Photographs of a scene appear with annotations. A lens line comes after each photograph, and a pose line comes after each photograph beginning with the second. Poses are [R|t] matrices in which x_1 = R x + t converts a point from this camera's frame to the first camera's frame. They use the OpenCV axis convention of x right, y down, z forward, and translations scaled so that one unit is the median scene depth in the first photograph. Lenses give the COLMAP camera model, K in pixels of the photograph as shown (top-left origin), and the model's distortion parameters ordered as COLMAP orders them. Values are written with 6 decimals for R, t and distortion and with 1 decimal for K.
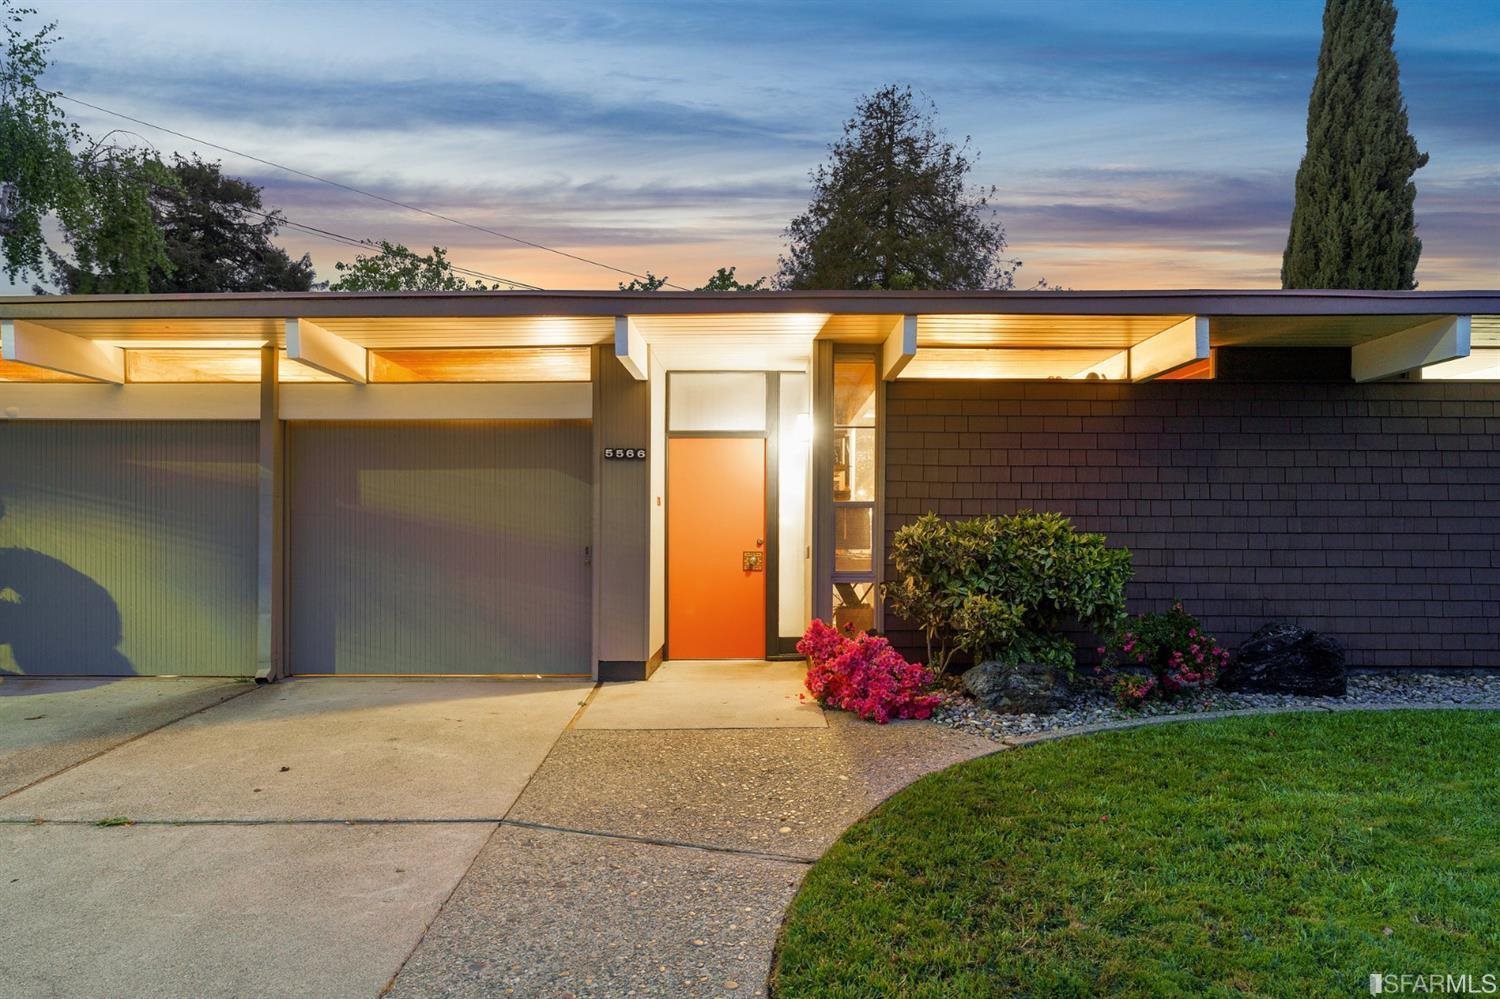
lens RADIAL K [[1006.0, 0, 750.5], [0, 1006.0, 533.5], [0, 0, 1]] dist [-0.001776, 0.001680]
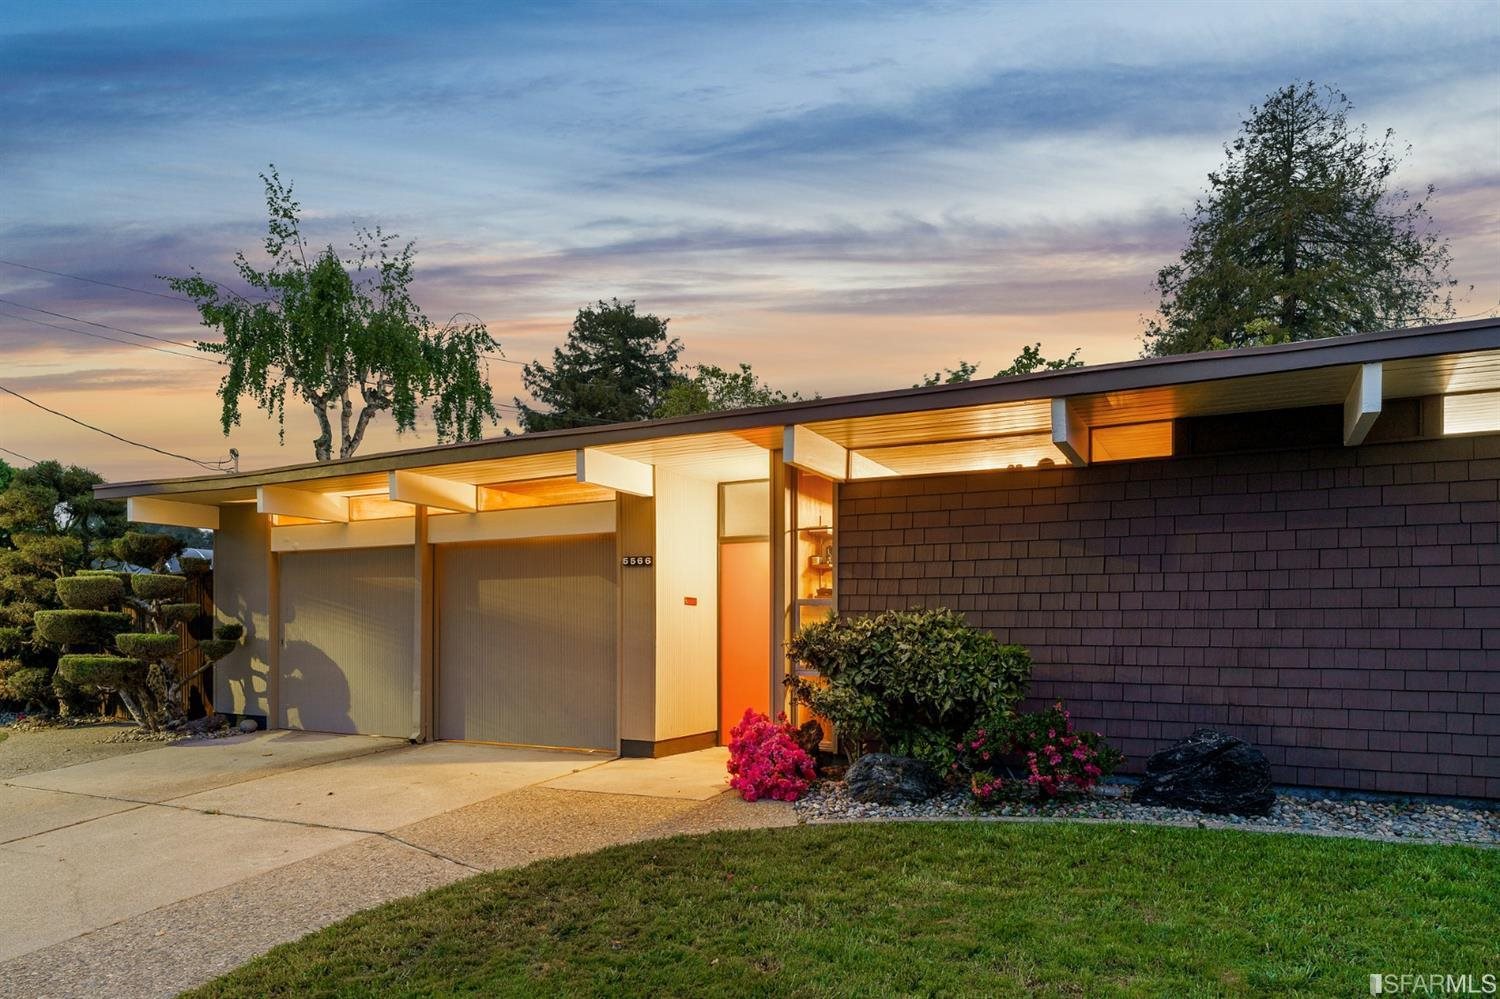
lens RADIAL K [[1156.4, 0, 750.7], [0, 1156.4, 624.5], [0, 0, 1]] dist [-0.001529, 0.003443]
pose [[0.852397, -0.004036, -0.522880, 0.680048], [-0.002475, 0.999928, -0.011753, 0.009020], [0.522889, 0.011312, 0.852326, -0.066691]]
